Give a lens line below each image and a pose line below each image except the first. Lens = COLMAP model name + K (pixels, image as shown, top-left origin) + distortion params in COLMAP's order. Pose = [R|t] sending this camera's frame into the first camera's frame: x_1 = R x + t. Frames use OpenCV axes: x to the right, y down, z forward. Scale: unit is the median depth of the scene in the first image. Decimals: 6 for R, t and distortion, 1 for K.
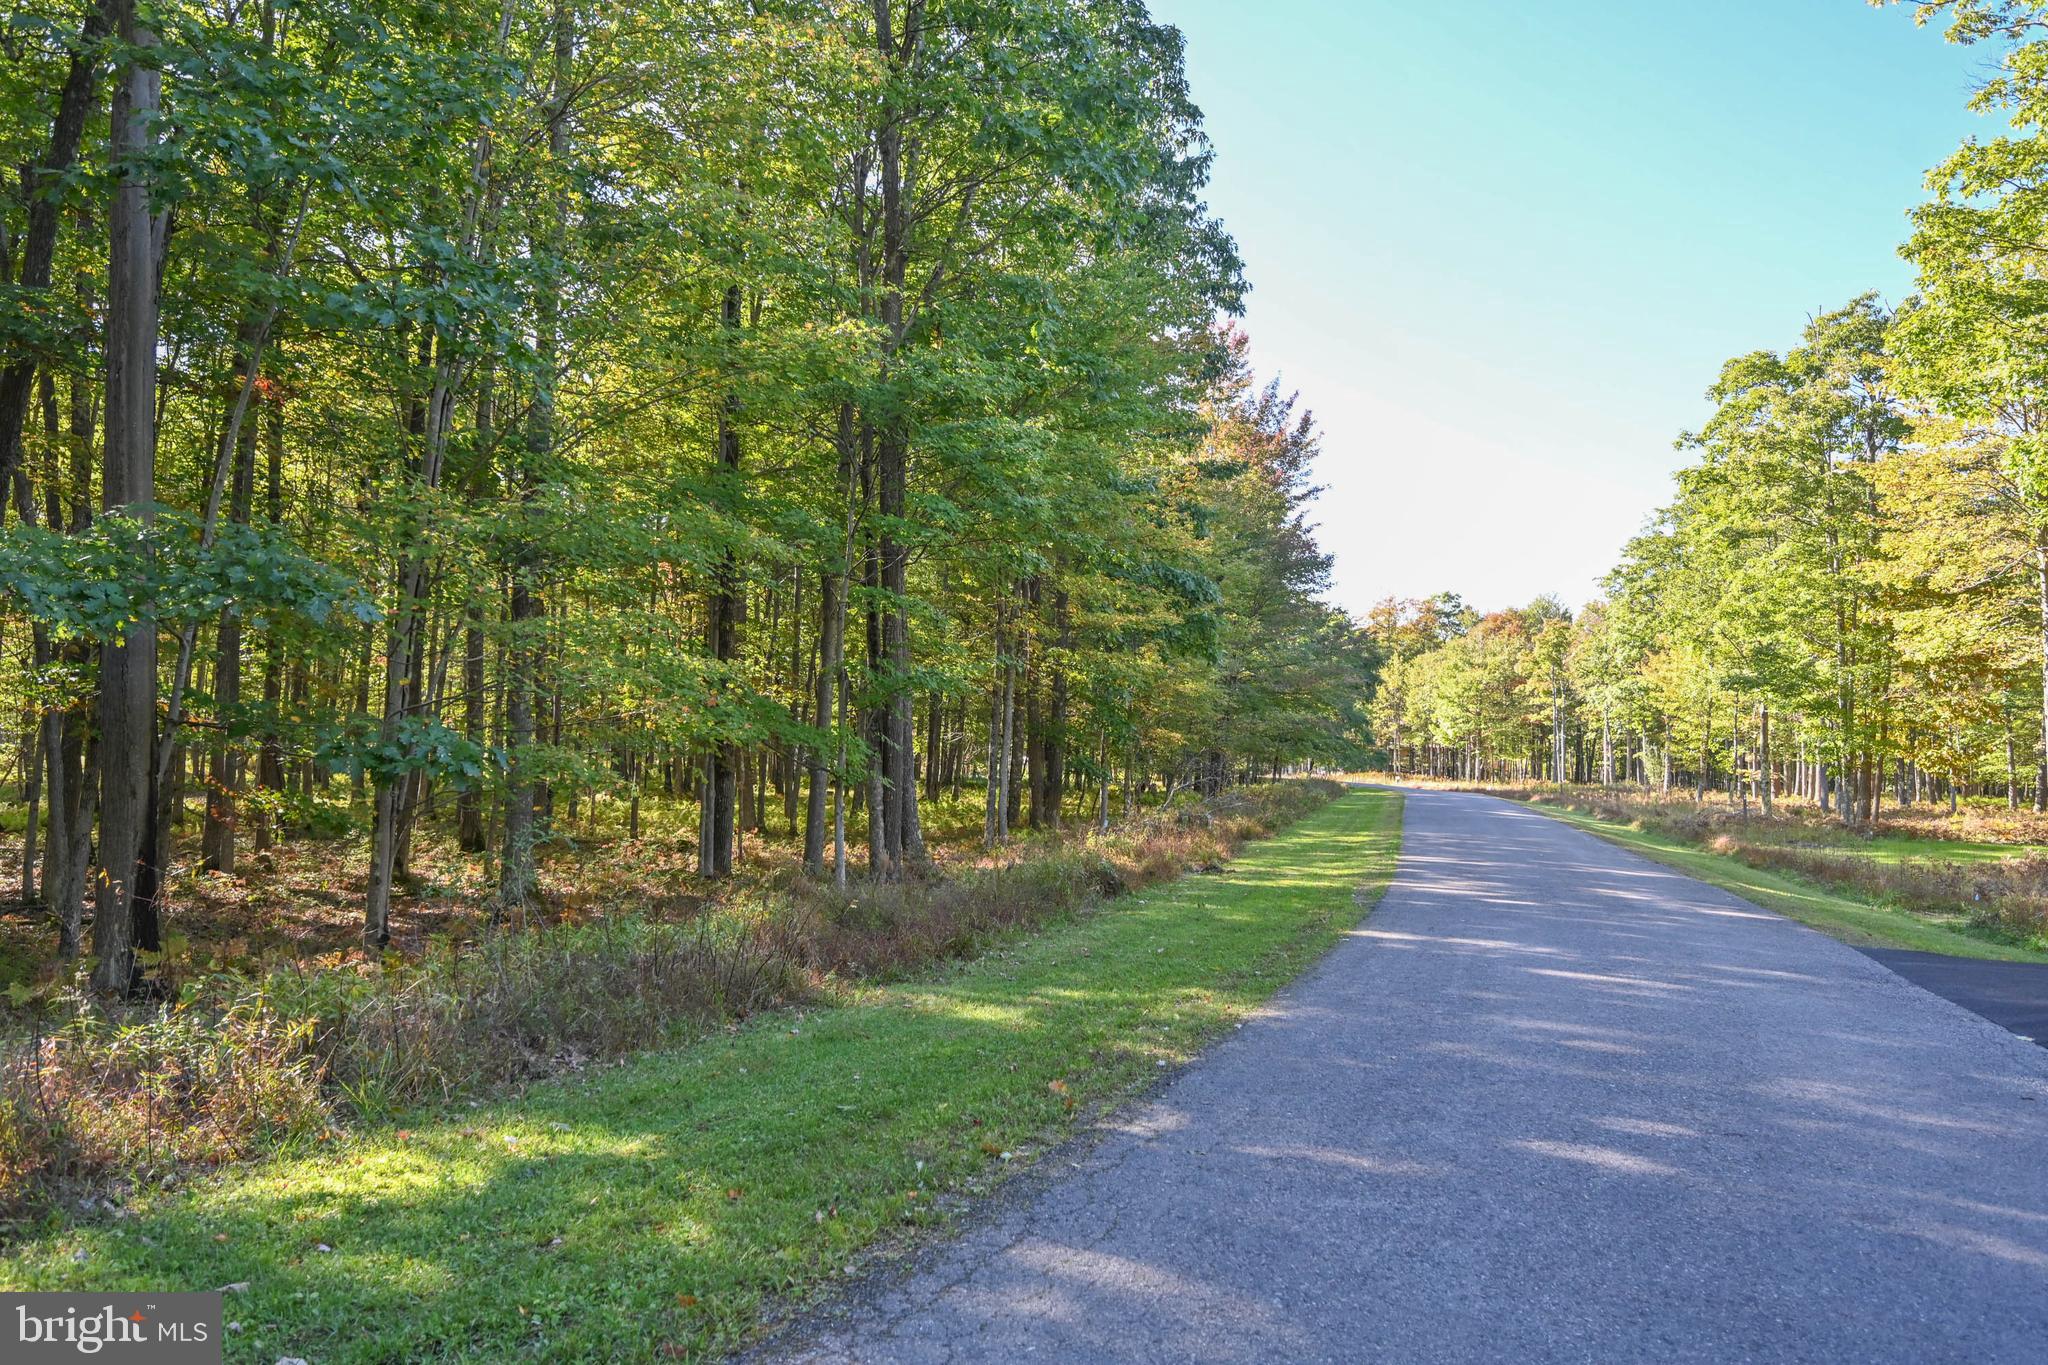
lens RADIAL K [[1477.0, 0, 1020.5], [0, 1477.0, 666.7], [0, 0, 1]] dist [-0.003218, 0.005876]
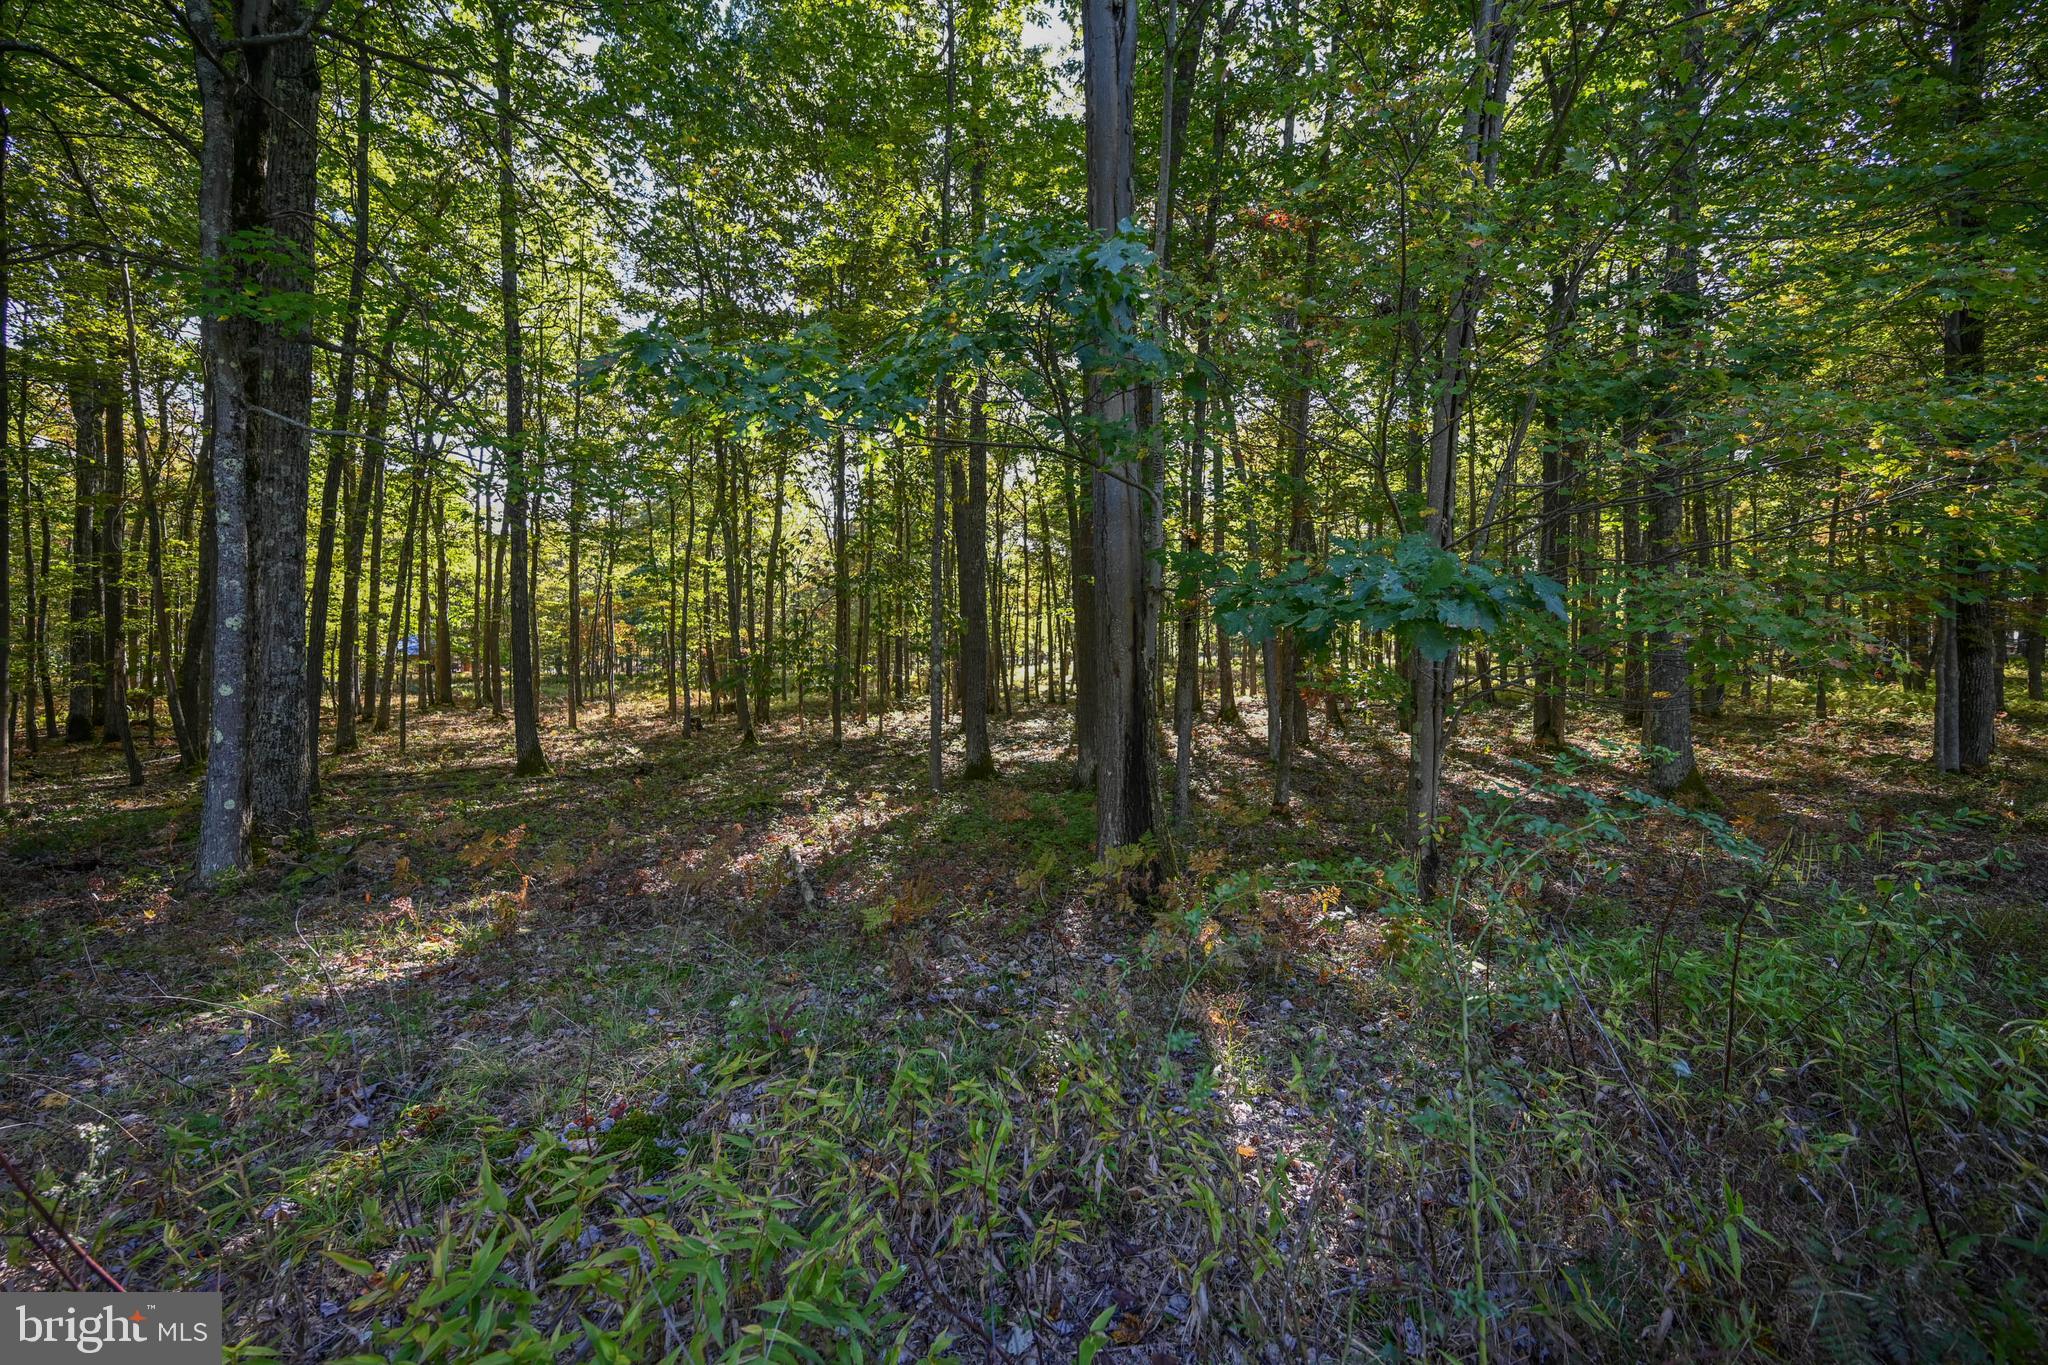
lens RADIAL K [[806.6, 0, 1016.8], [0, 806.6, 676.9], [0, 0, 1]] dist [-0.000914, 0.000037]
pose [[0.516190, -0.003631, -0.856466, -0.128855], [0.075805, 0.996260, 0.041463, 0.038987], [0.853113, -0.086327, 0.514535, 0.424812]]
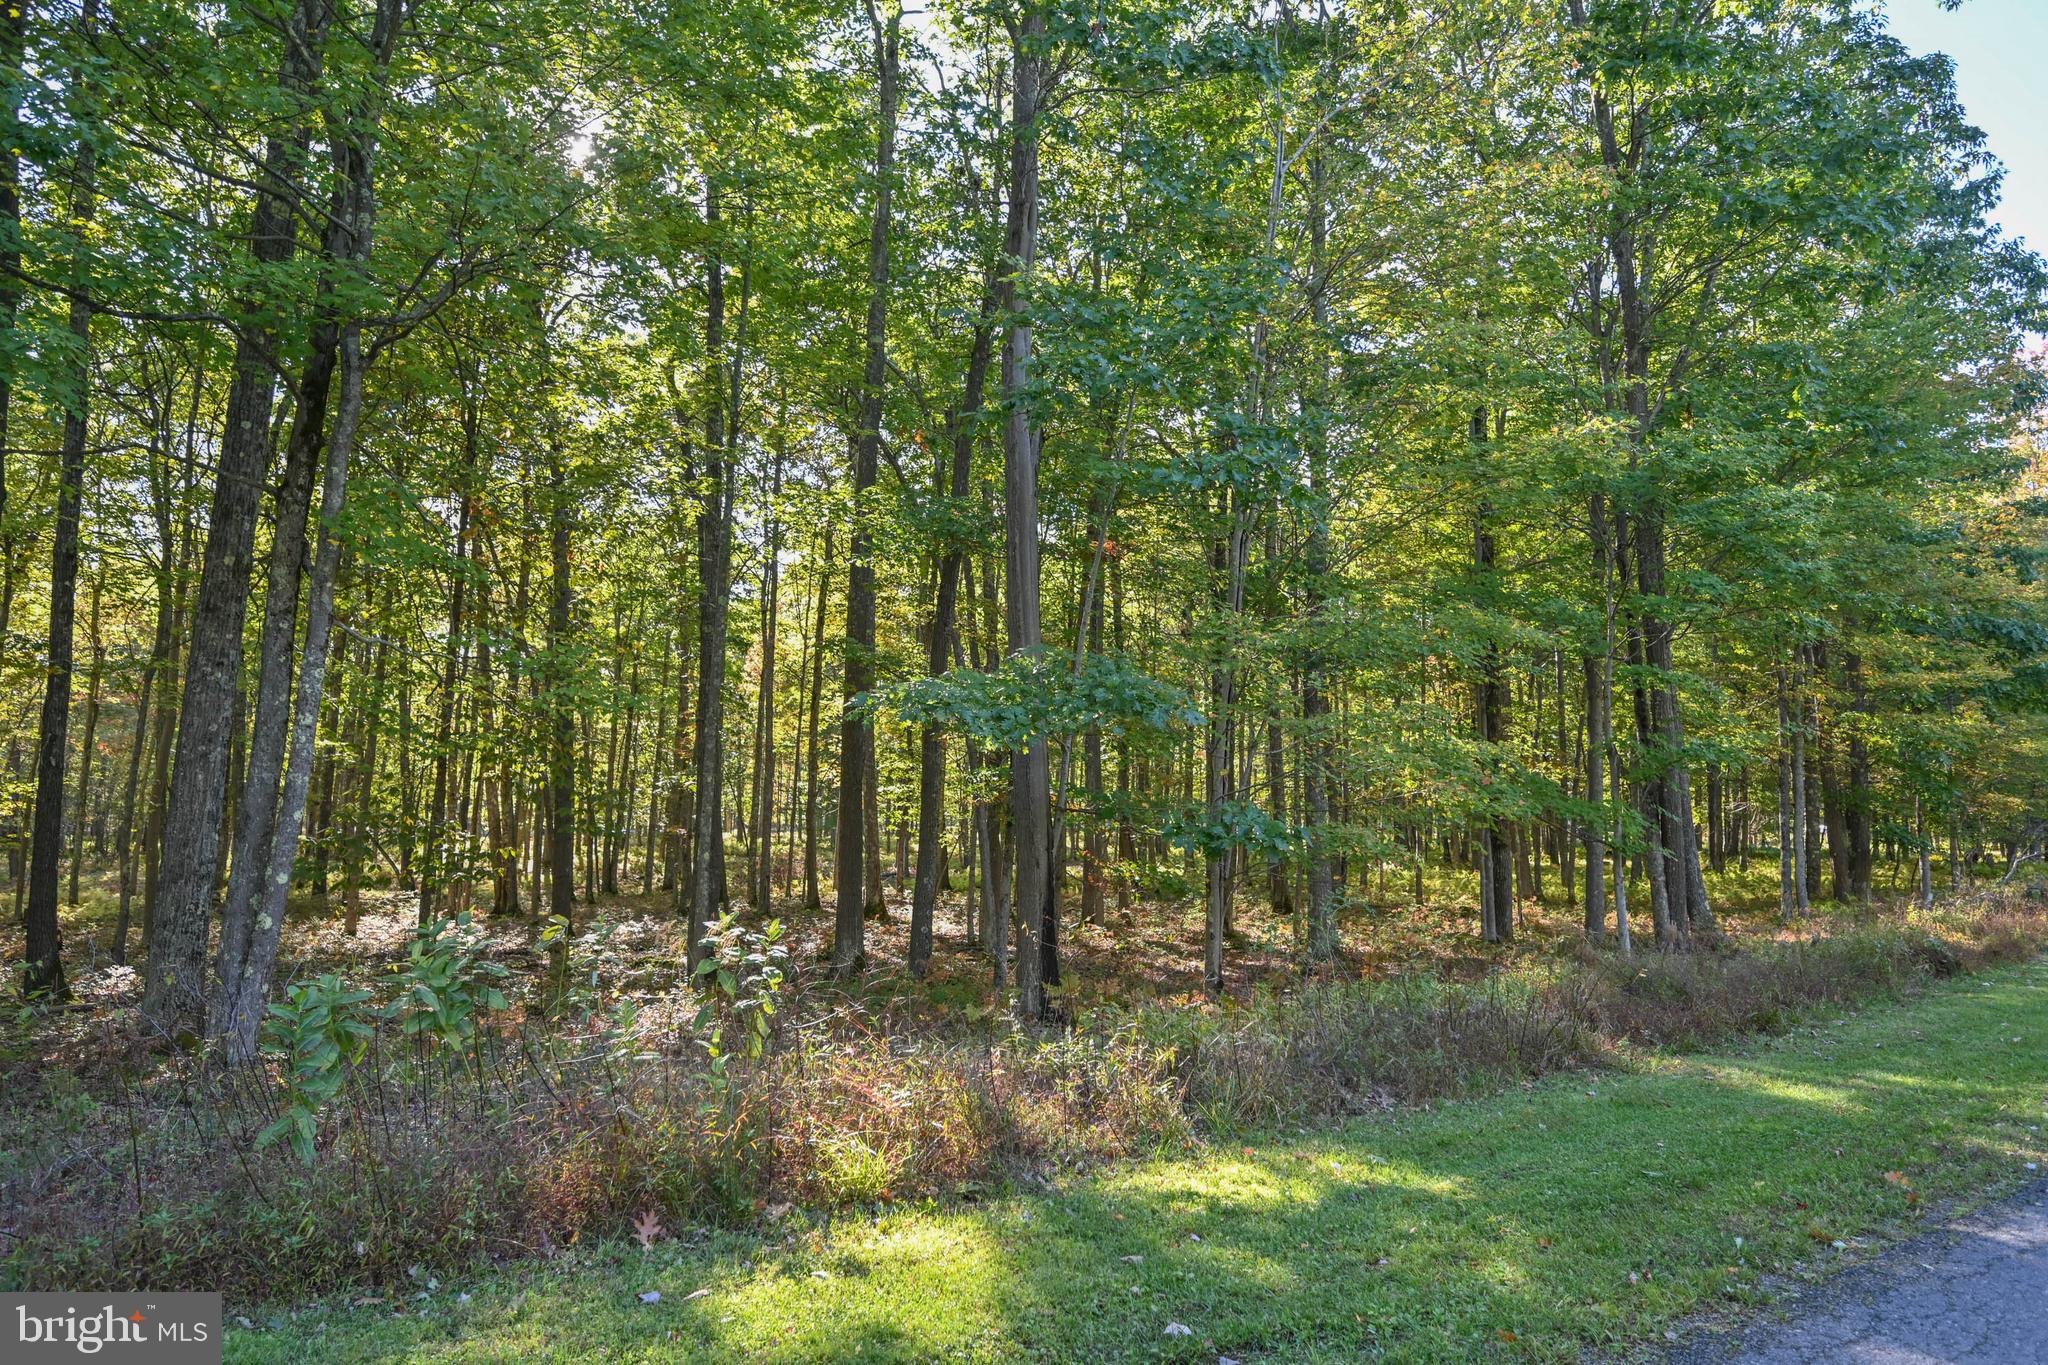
lens RADIAL K [[1299.1, 0, 1021.6], [0, 1299.1, 673.2], [0, 0, 1]] dist [-0.003443, 0.001777]
pose [[0.854348, -0.073870, -0.514424, -0.001071], [0.043147, 0.996511, -0.071439, -0.001631], [0.517907, 0.038838, 0.854555, -0.007006]]
